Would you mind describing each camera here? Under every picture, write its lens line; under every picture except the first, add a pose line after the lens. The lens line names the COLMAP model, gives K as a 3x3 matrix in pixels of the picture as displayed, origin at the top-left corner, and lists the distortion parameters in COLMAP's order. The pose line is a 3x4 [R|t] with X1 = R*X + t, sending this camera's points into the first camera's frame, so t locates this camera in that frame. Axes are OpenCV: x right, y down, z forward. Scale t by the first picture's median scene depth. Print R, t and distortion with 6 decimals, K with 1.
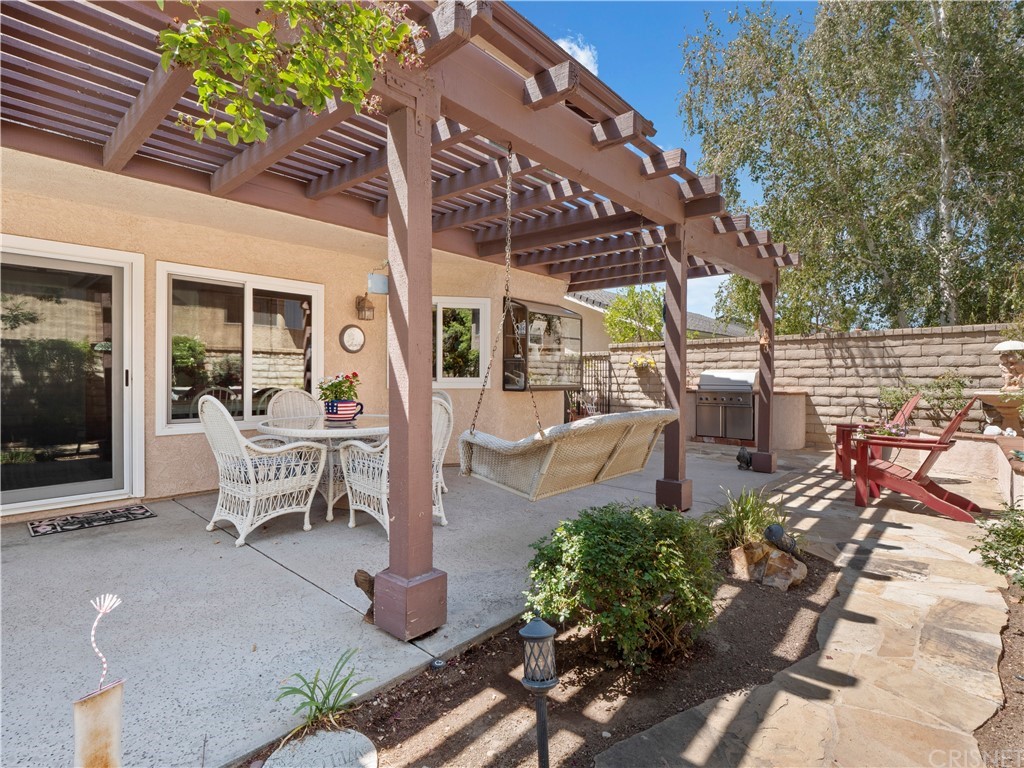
lens RADIAL K [[501.8, 0, 508.4], [0, 501.8, 380.4], [0, 0, 1]] dist [-0.002810, -0.000278]
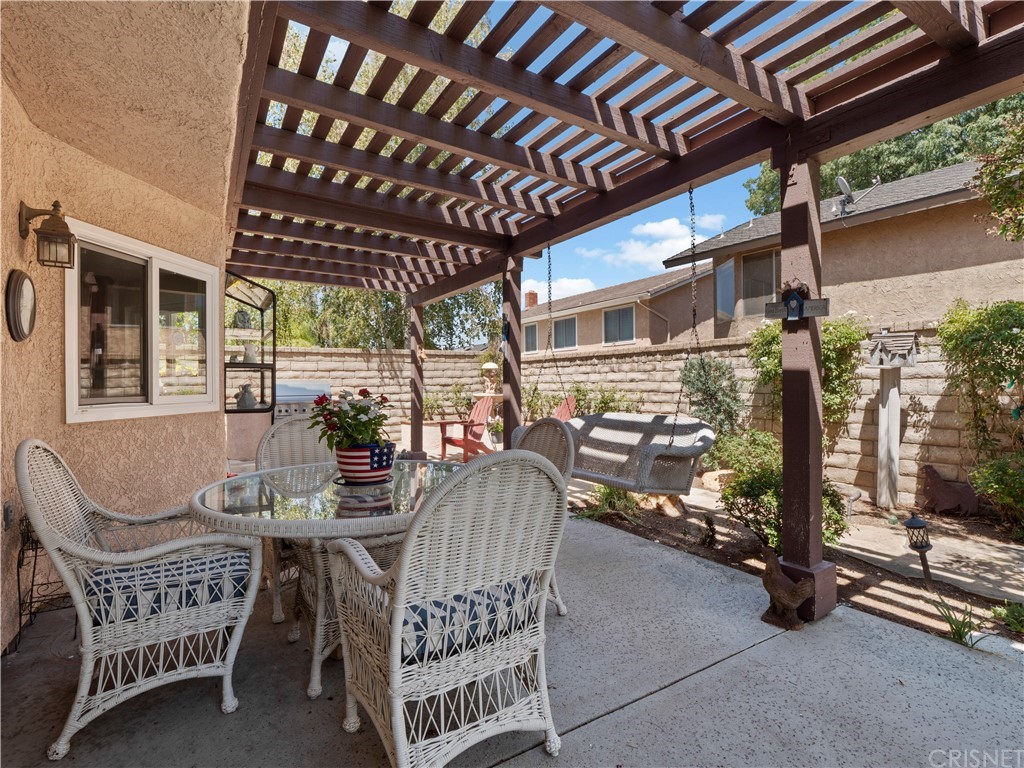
lens RADIAL K [[501.8, 0, 508.4], [0, 501.8, 380.4], [0, 0, 1]] dist [-0.002810, -0.000278]
pose [[0.277435, -0.001139, 0.960744, -0.478375], [0.016717, 0.999854, -0.003642, -0.012511], [-0.960599, 0.017071, 0.277414, 0.426045]]
